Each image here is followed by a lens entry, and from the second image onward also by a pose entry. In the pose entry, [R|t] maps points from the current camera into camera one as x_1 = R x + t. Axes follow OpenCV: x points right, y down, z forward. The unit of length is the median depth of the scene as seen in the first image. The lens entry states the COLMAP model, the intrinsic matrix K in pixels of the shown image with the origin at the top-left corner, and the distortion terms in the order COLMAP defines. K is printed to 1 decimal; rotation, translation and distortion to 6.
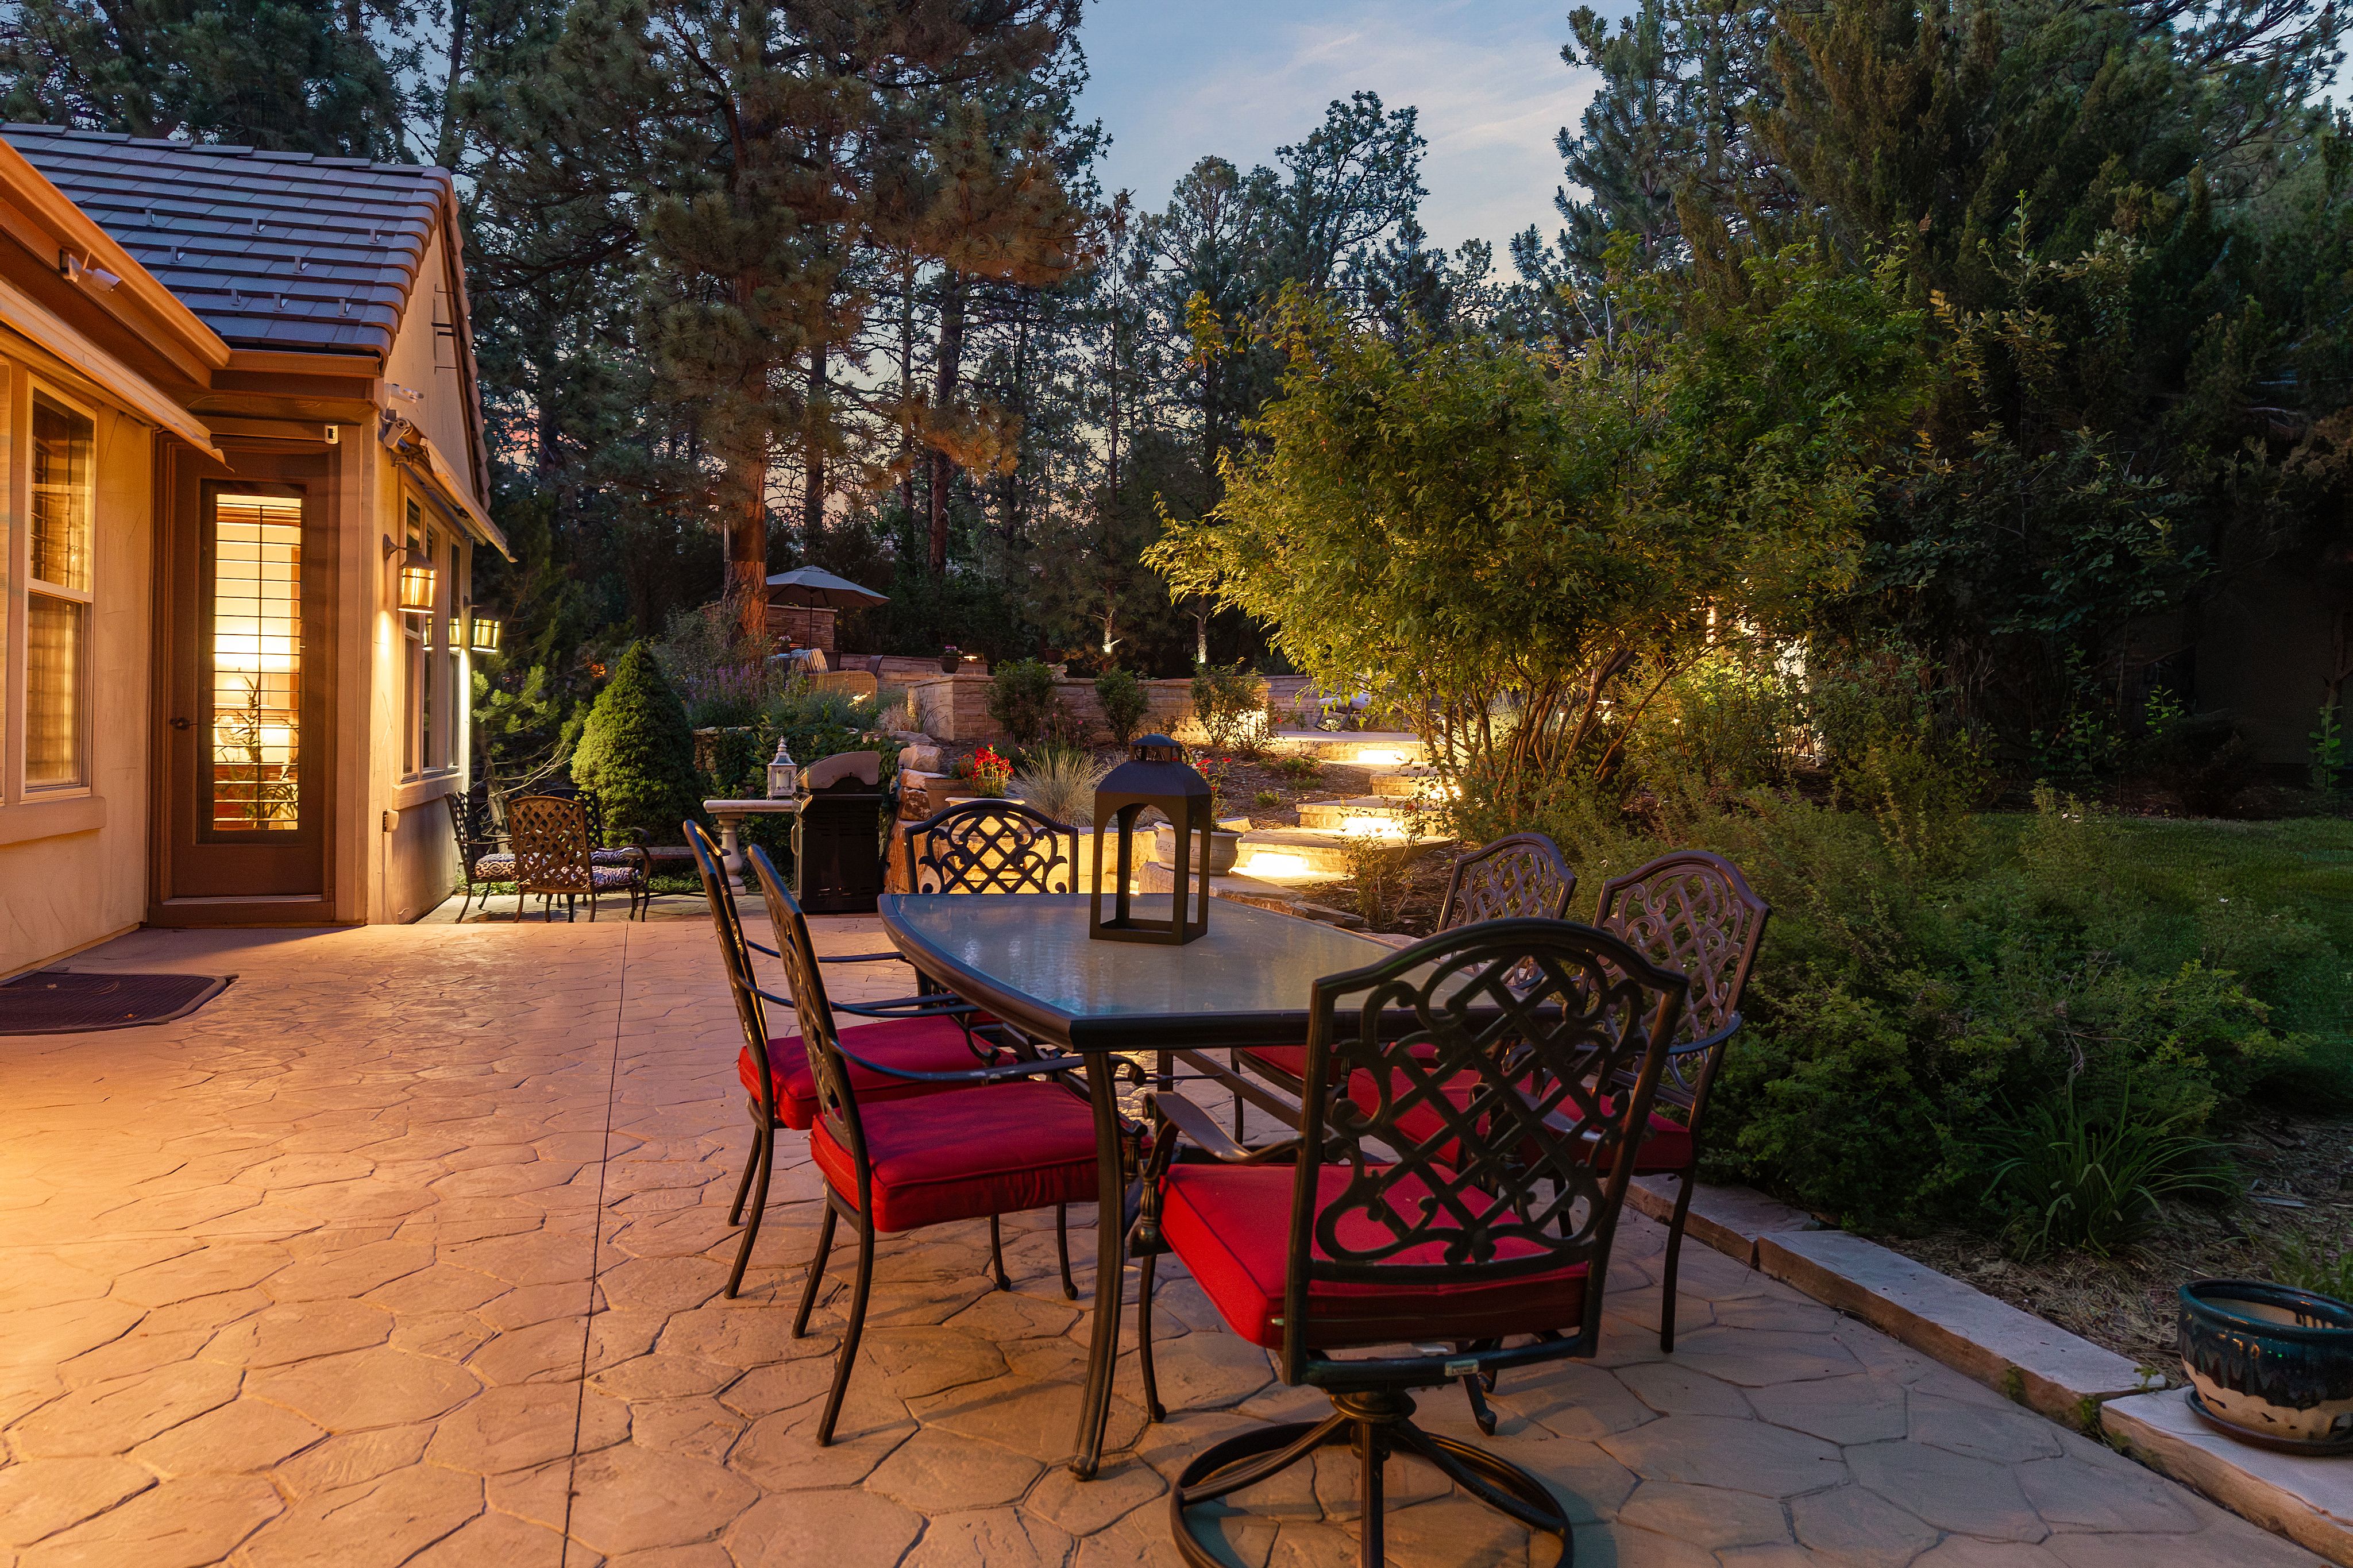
lens RADIAL K [[1599.3, 0, 1176.5], [0, 1599.3, 747.1], [0, 0, 1]] dist [-0.001173, -0.001424]
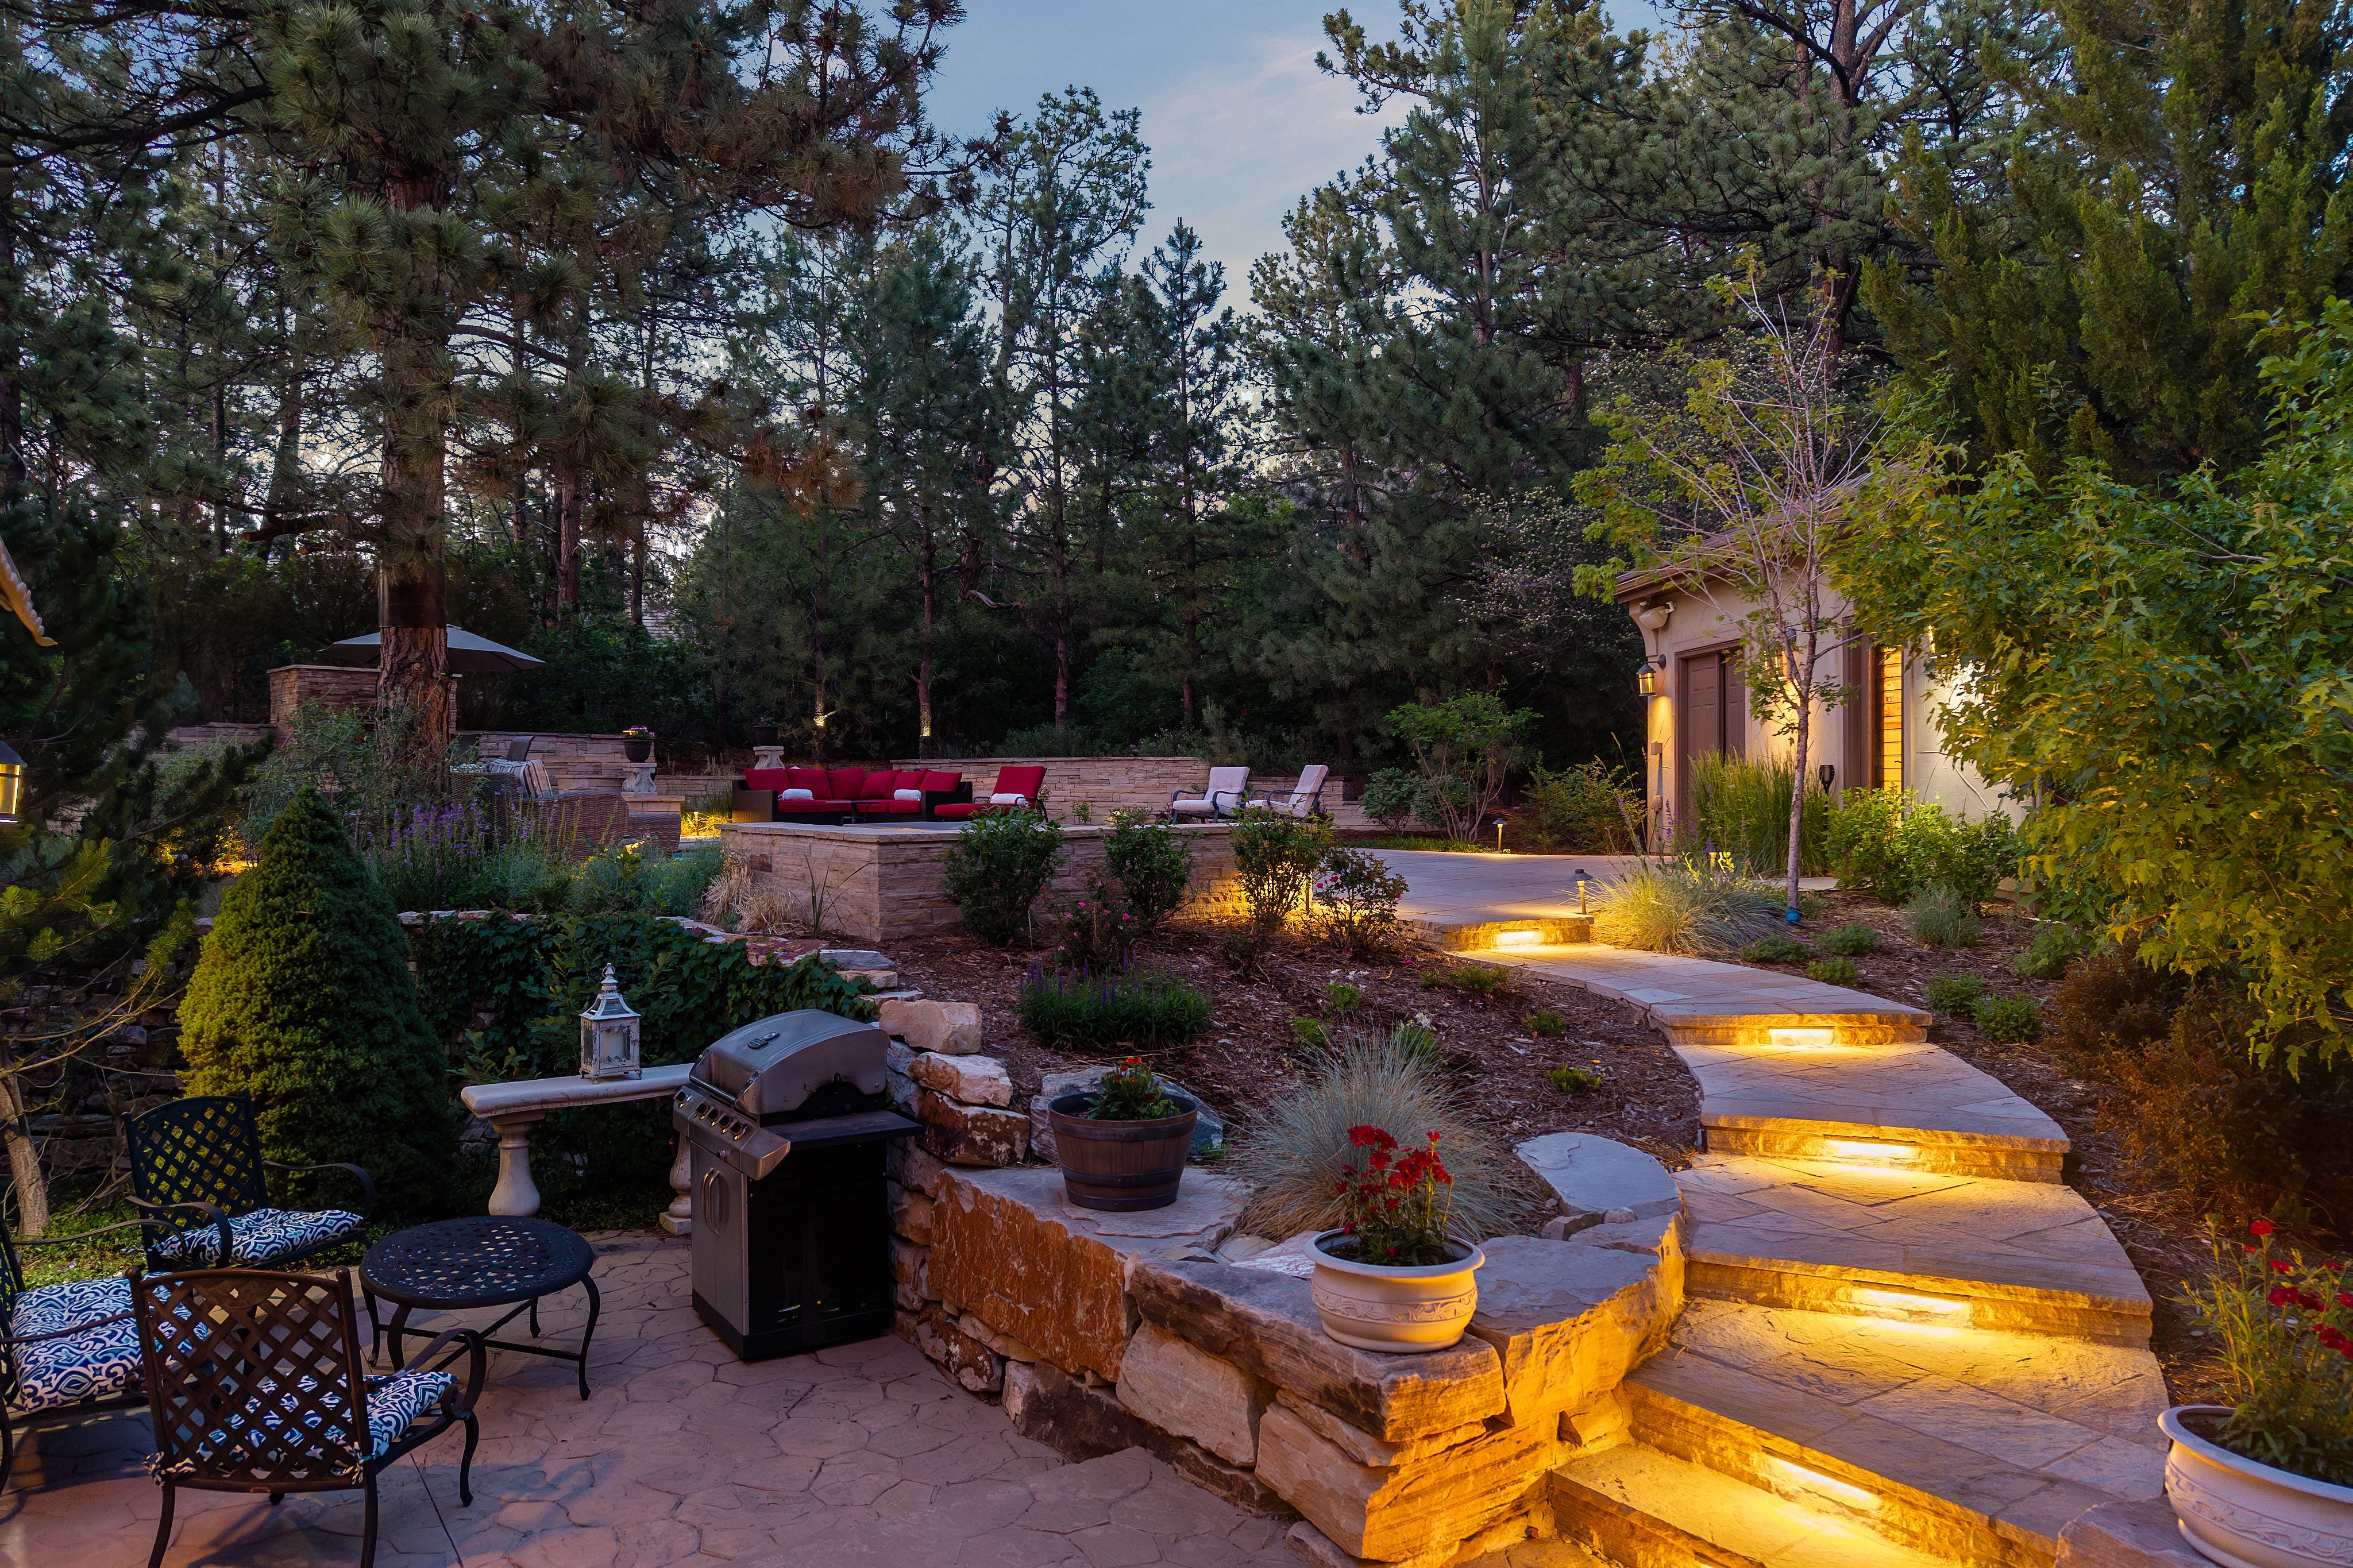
lens RADIAL K [[1557.5, 0, 1176.5], [0, 1557.5, 784.0], [0, 0, 1]] dist [0.003105, -0.002750]
pose [[0.960378, -0.015952, 0.278243, -0.090197], [0.015451, 0.999873, 0.003993, -0.030062], [-0.278271, 0.000464, 0.960502, 0.181515]]
